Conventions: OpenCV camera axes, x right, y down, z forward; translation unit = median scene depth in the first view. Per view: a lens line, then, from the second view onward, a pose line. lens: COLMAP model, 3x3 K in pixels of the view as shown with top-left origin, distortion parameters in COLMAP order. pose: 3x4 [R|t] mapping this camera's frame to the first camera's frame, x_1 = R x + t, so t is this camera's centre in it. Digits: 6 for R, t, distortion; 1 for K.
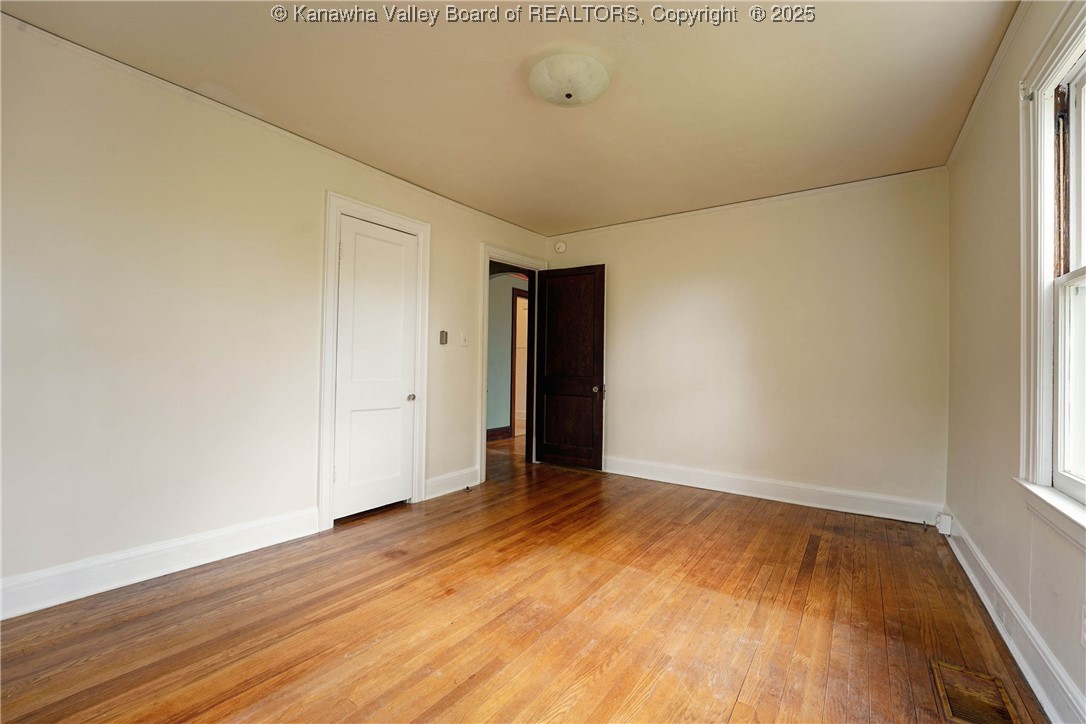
lens RADIAL K [[447.6, 0, 543.0], [0, 447.6, 362.0], [0, 0, 1]] dist [-0.000346, -0.000046]
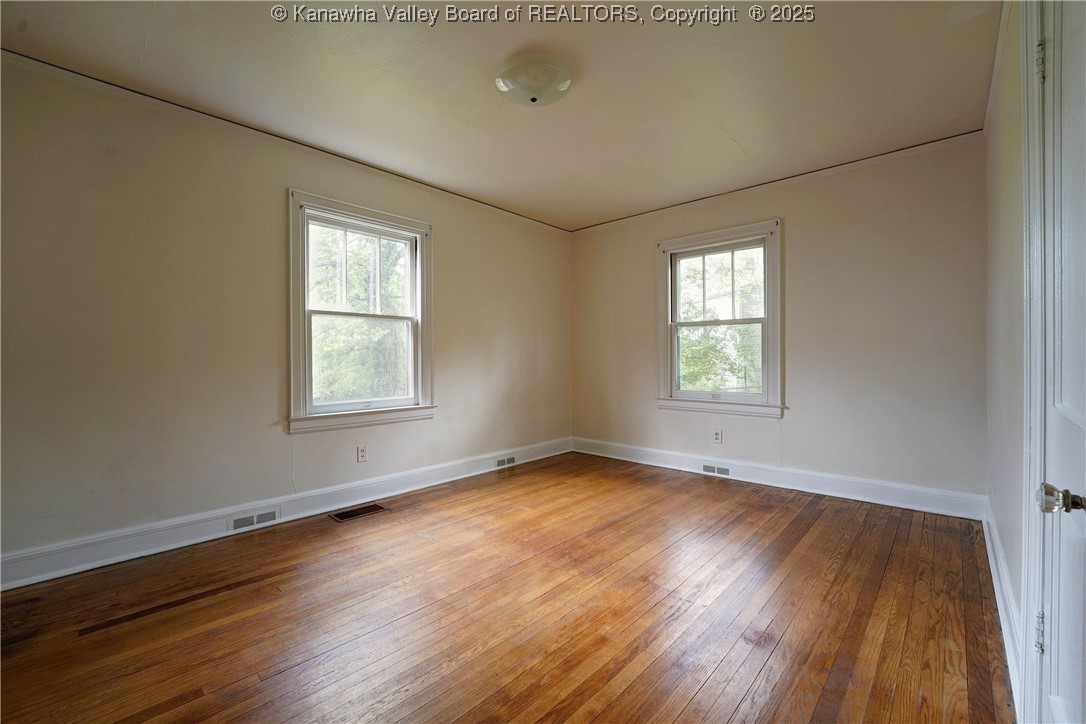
lens RADIAL K [[447.6, 0, 543.0], [0, 447.6, 362.0], [0, 0, 1]] dist [-0.000346, -0.000046]
pose [[-0.991125, -0.011013, 0.132473, -0.097310], [-0.011010, 0.999939, 0.000757, 0.019697], [-0.132473, -0.000708, -0.991186, 1.803732]]
